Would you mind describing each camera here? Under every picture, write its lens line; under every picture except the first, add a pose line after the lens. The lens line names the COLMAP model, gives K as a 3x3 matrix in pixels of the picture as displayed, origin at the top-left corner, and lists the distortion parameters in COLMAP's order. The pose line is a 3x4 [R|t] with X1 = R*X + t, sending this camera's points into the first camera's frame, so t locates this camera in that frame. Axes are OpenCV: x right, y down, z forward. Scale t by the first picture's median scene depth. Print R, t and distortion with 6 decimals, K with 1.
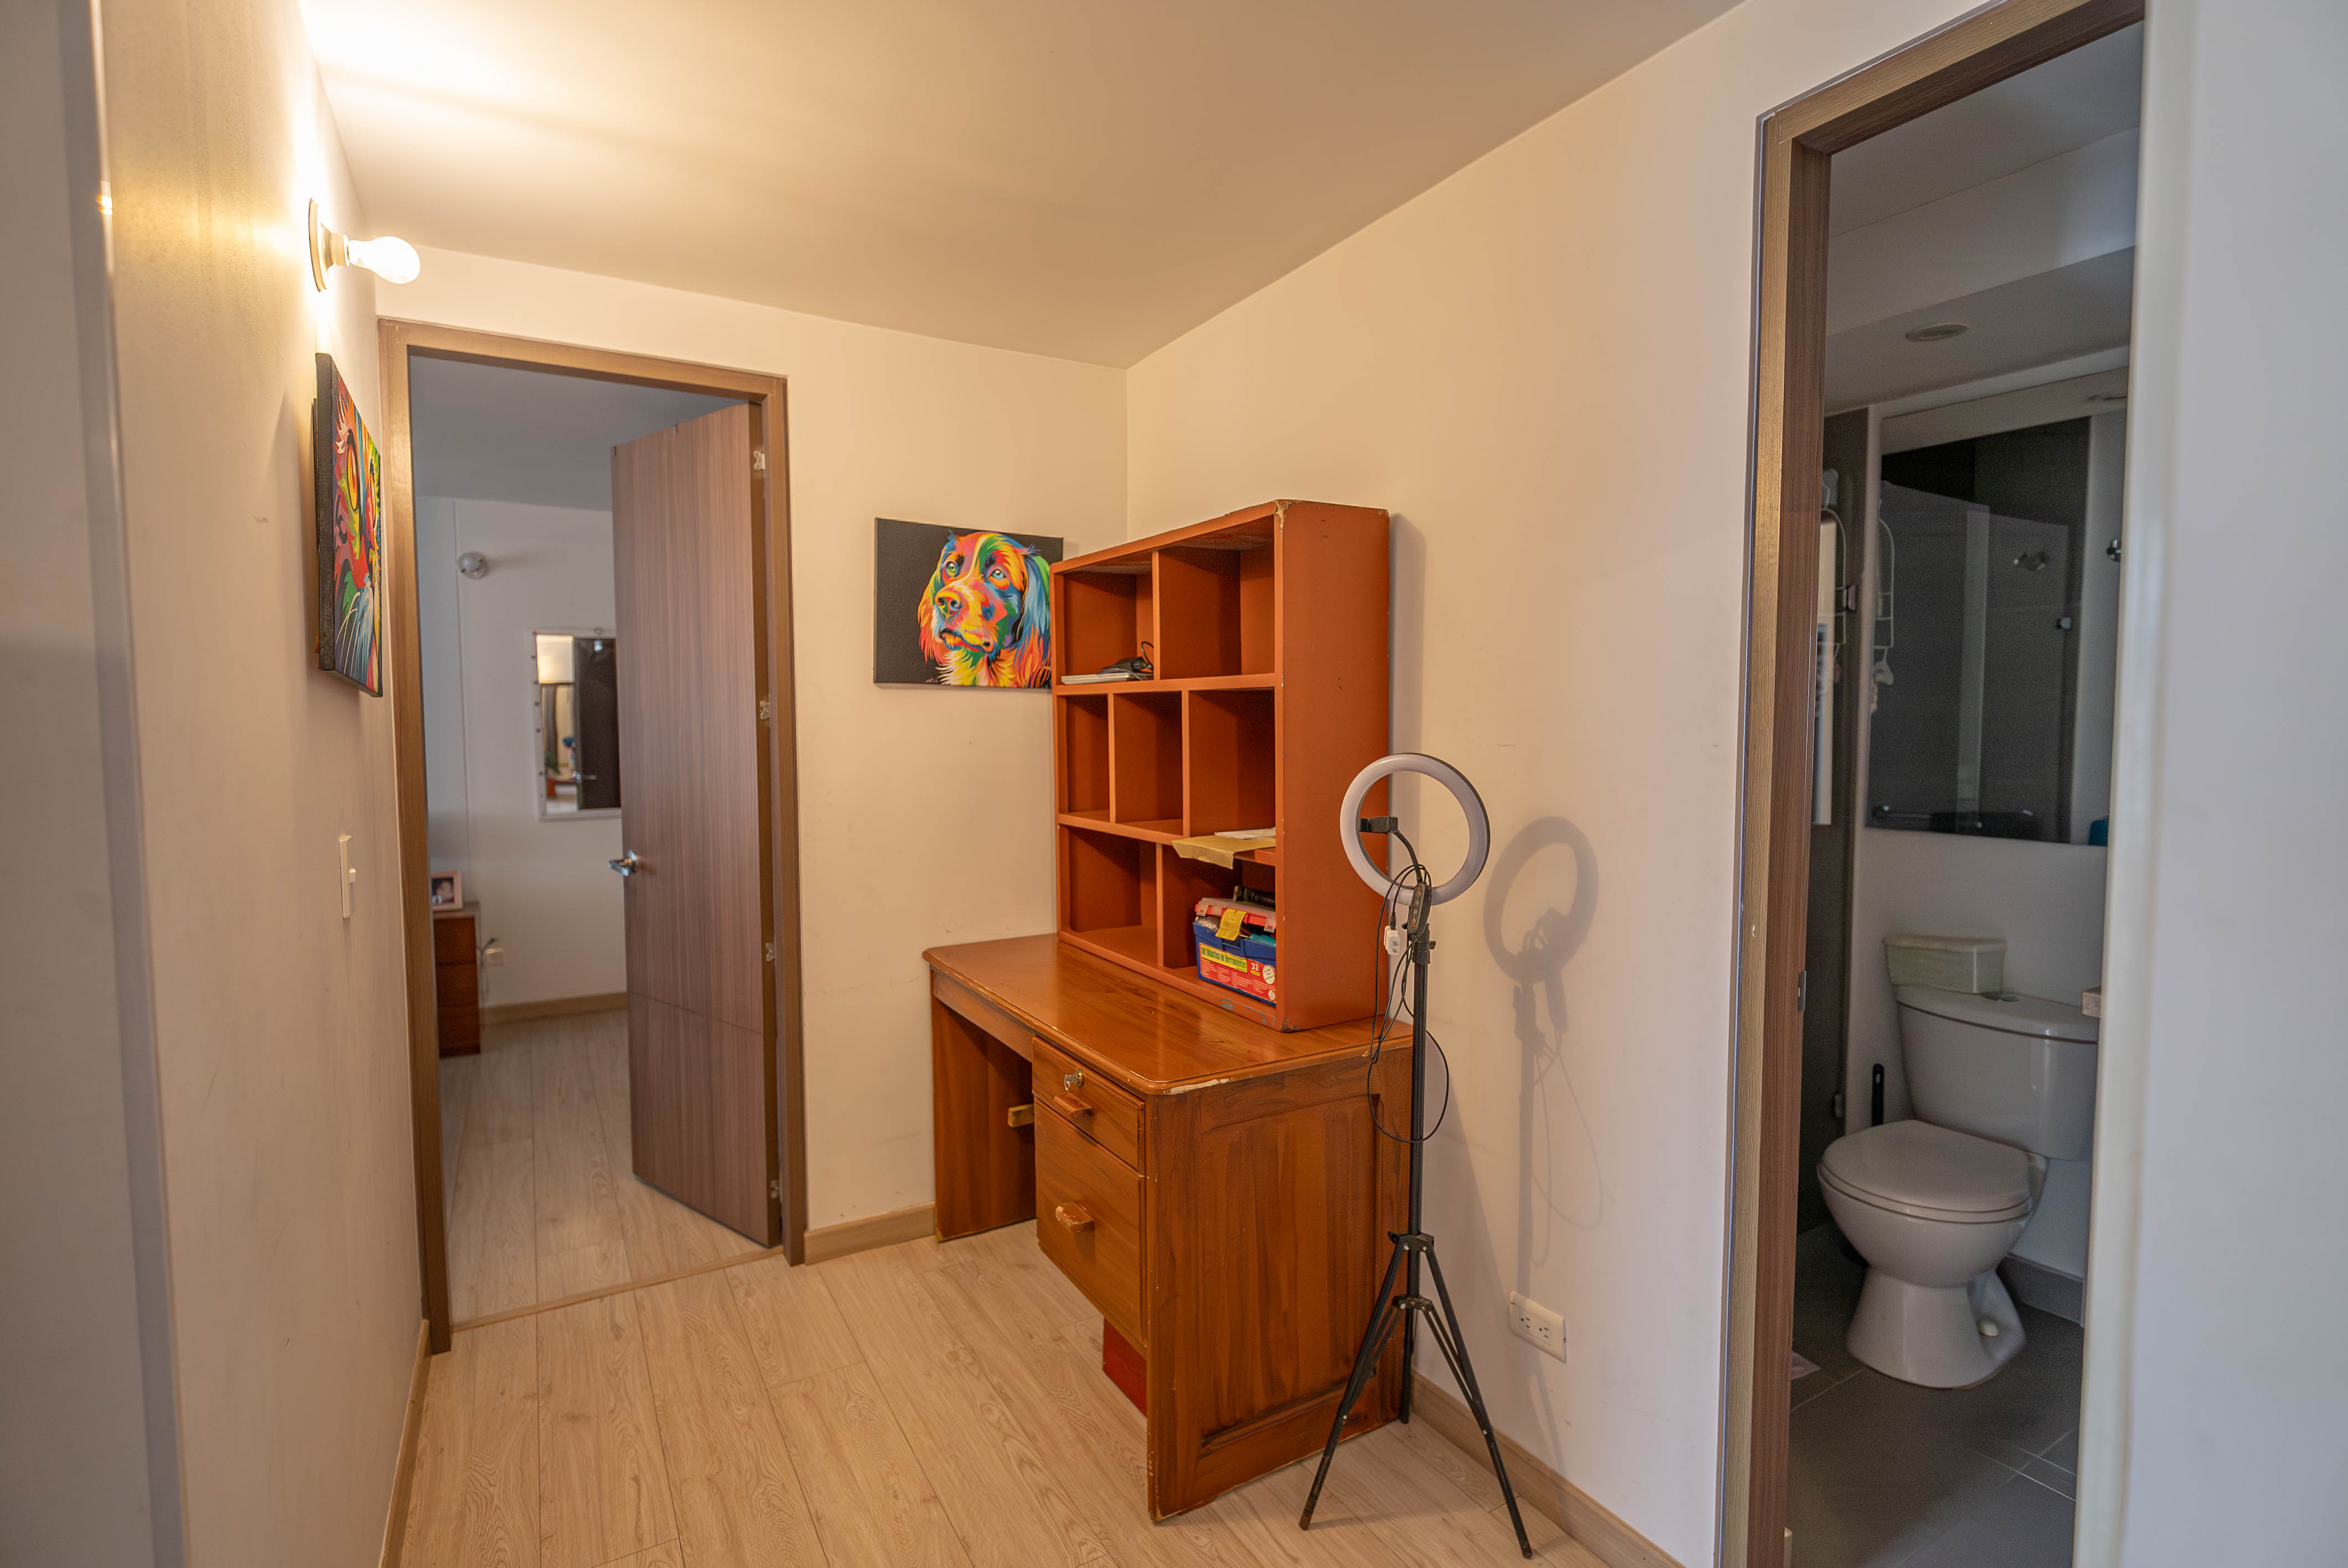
lens RADIAL K [[1096.5, 0, 1175.8], [0, 1096.5, 794.2], [0, 0, 1]] dist [-0.003798, -0.000397]
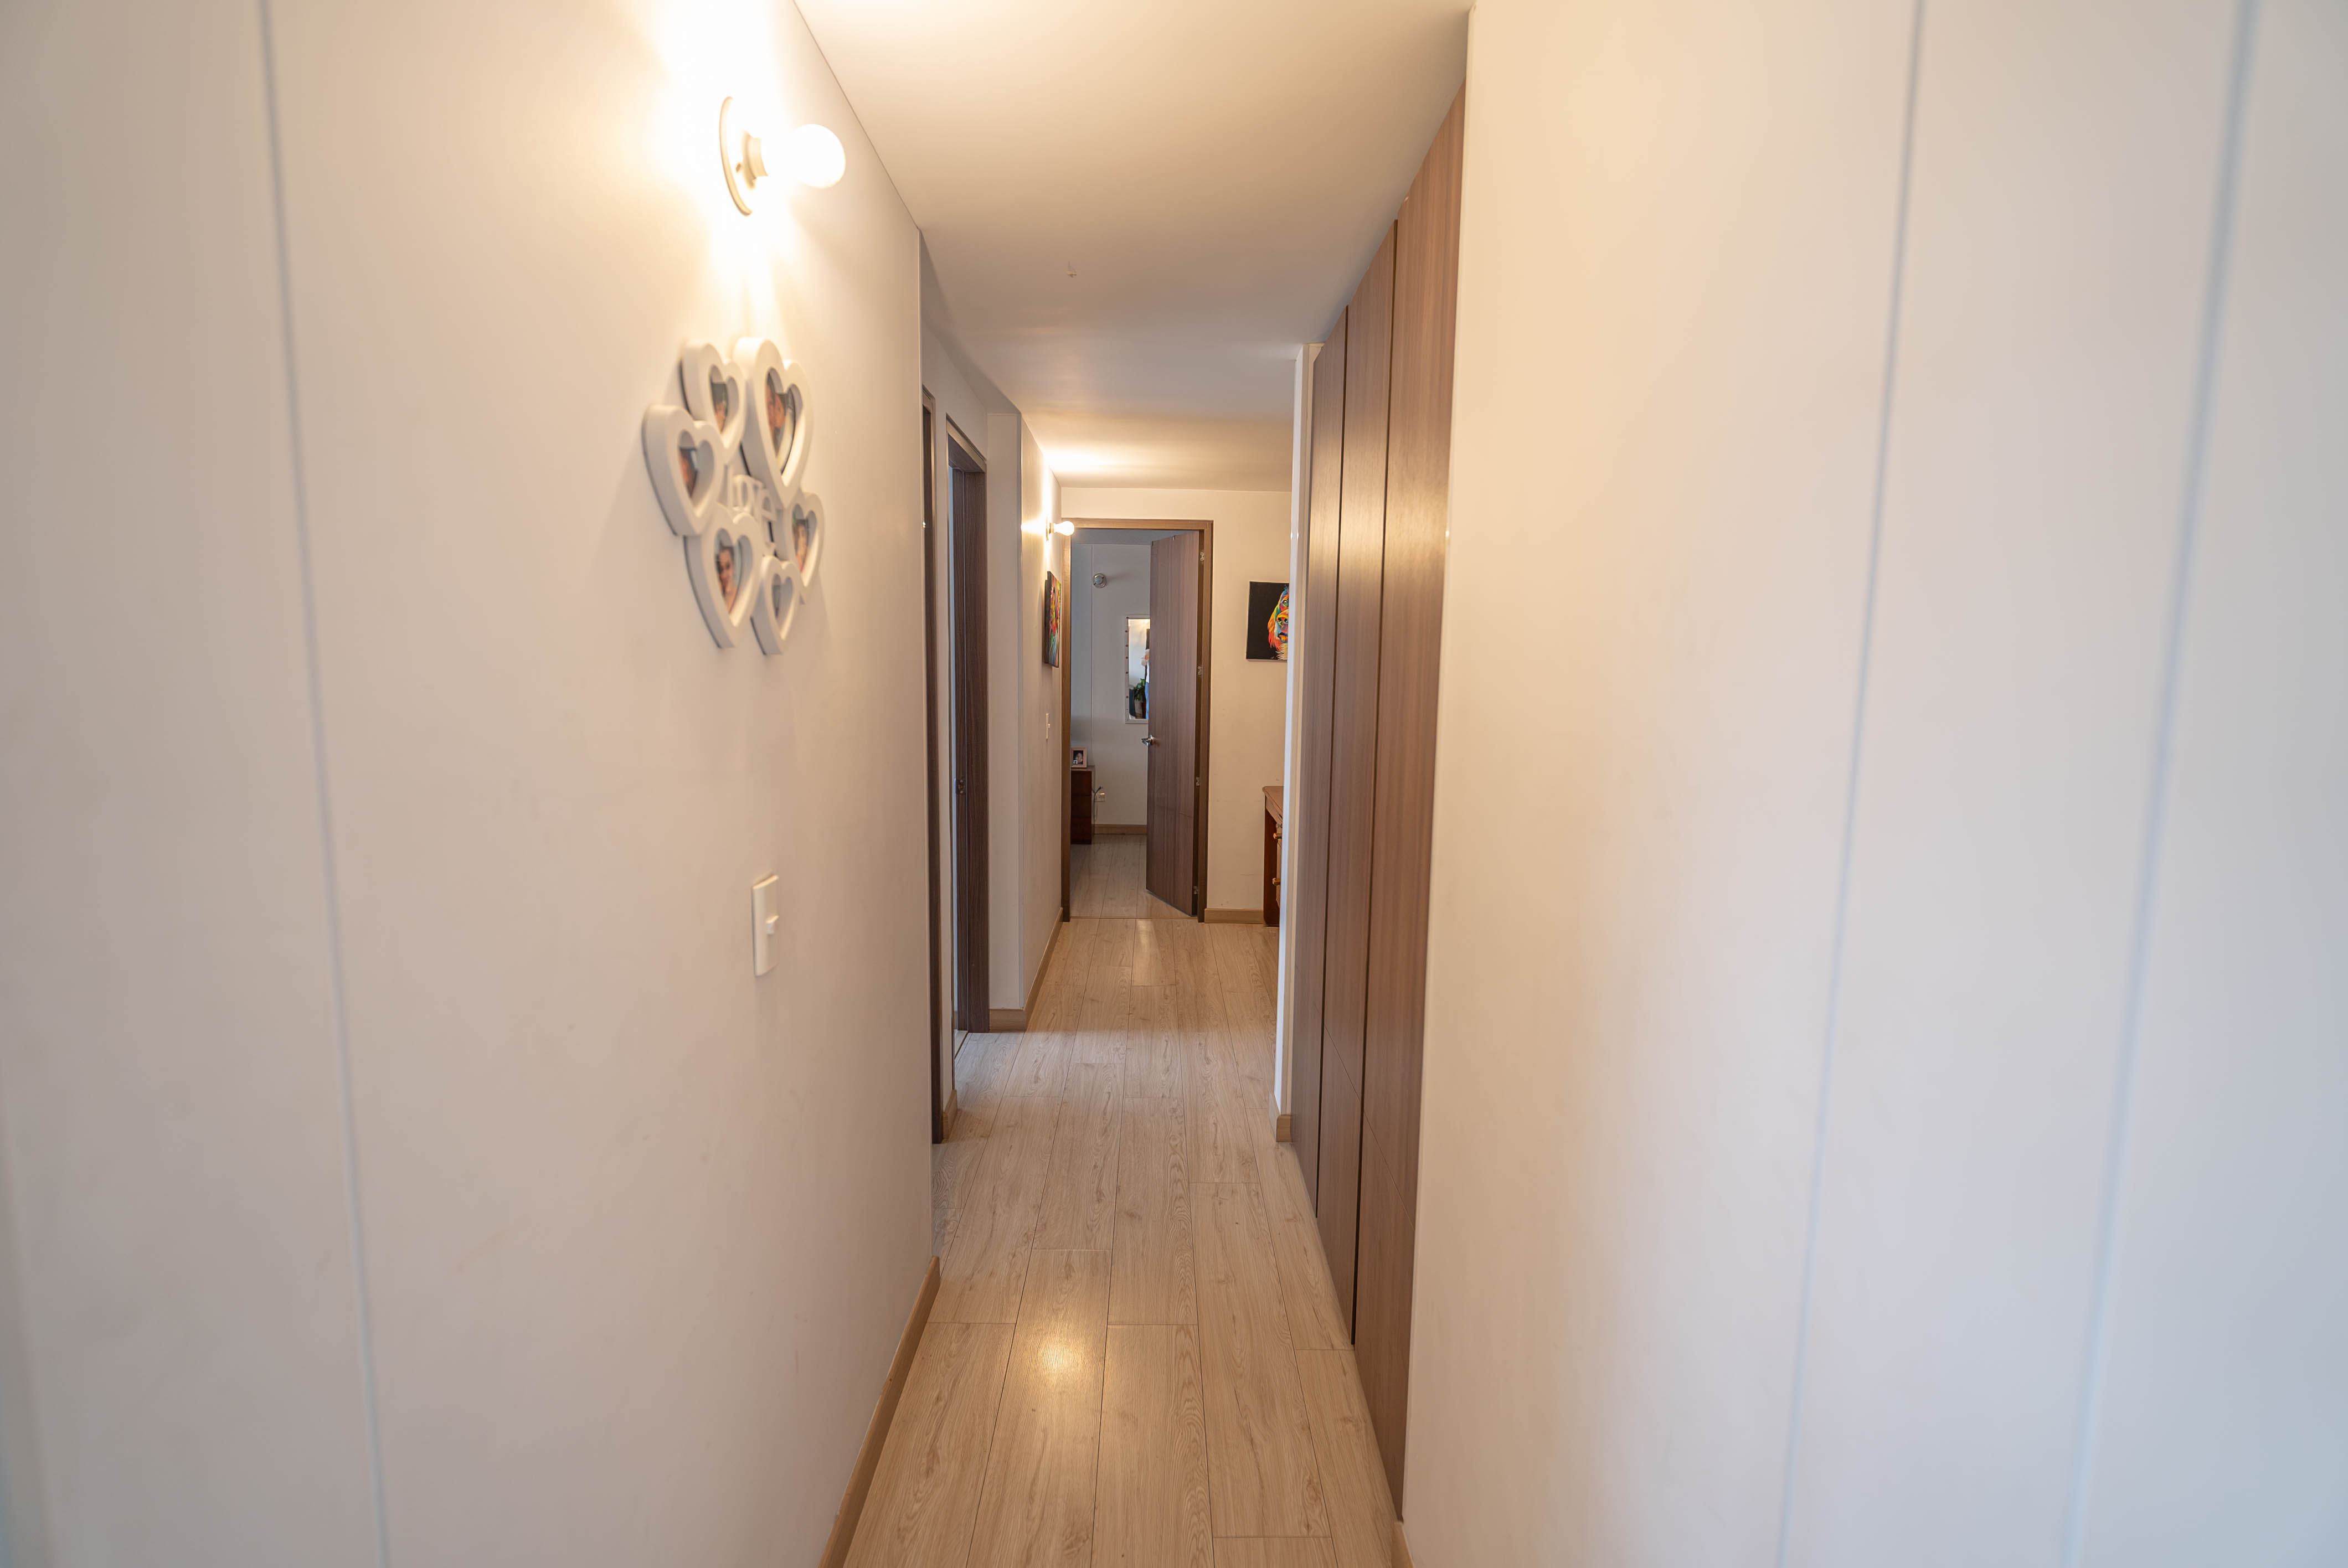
lens RADIAL K [[1096.5, 0, 1171.1], [0, 1096.5, 783.0], [0, 0, 1]] dist [-0.003798, -0.000397]
pose [[0.868792, 0.069204, -0.490317, 0.650530], [-0.045825, 0.997173, 0.059546, 0.018373], [0.493052, -0.029265, 0.869508, -0.921626]]
